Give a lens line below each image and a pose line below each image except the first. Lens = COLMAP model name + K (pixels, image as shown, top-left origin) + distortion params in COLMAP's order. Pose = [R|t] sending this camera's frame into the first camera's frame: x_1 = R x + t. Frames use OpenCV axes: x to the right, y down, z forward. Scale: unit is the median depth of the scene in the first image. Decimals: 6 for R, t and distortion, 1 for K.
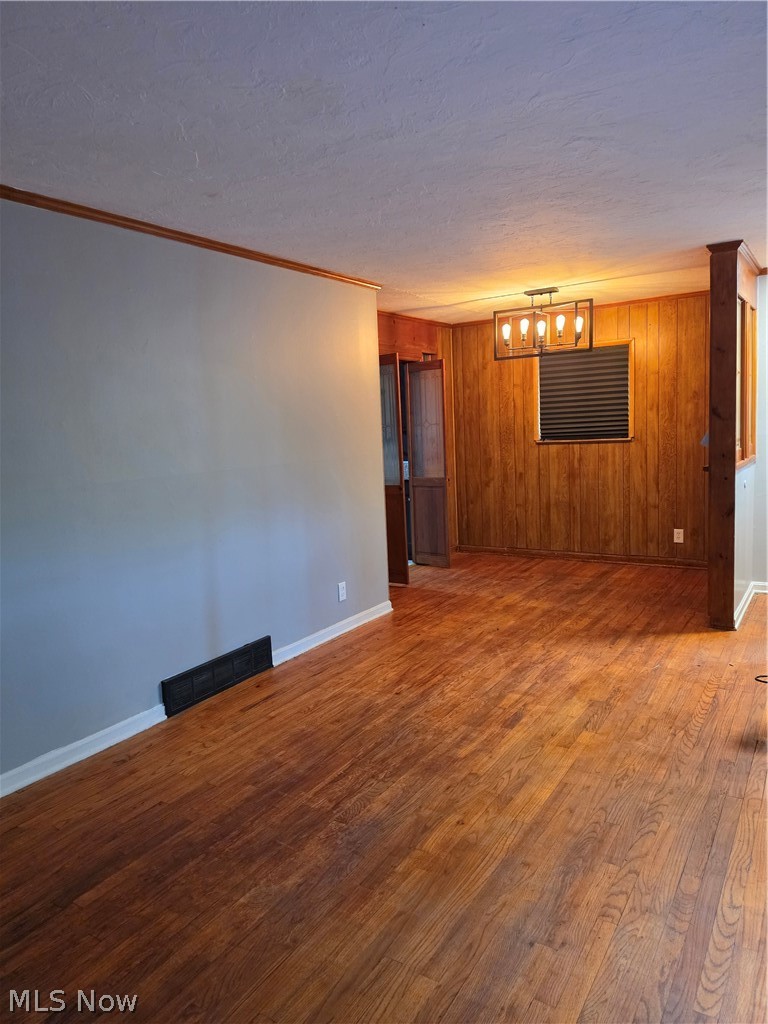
lens RADIAL K [[701.3, 0, 382.9], [0, 701.3, 511.3], [0, 0, 1]] dist [-0.067699, -0.005591]
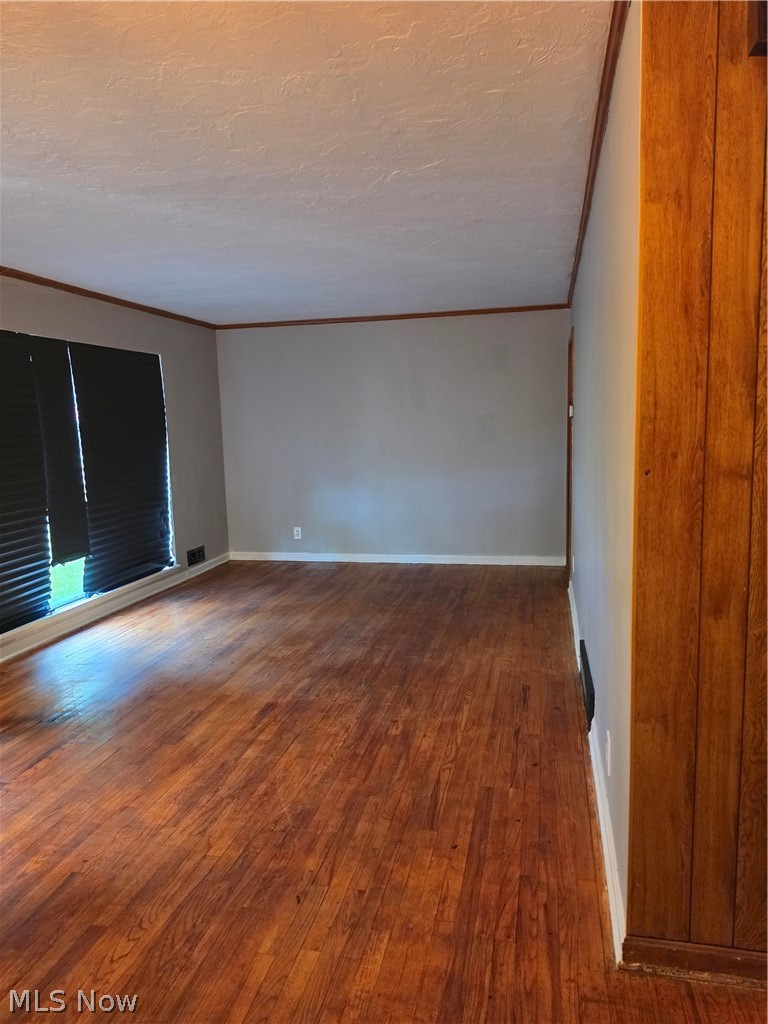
lens RADIAL K [[701.3, 0, 385.0], [0, 701.3, 511.5], [0, 0, 1]] dist [-0.067699, -0.005591]
pose [[-0.940796, 0.111170, -0.320225, 0.277908], [0.026376, 0.965836, 0.257809, -0.219557], [0.337945, 0.234100, -0.911587, 1.681378]]
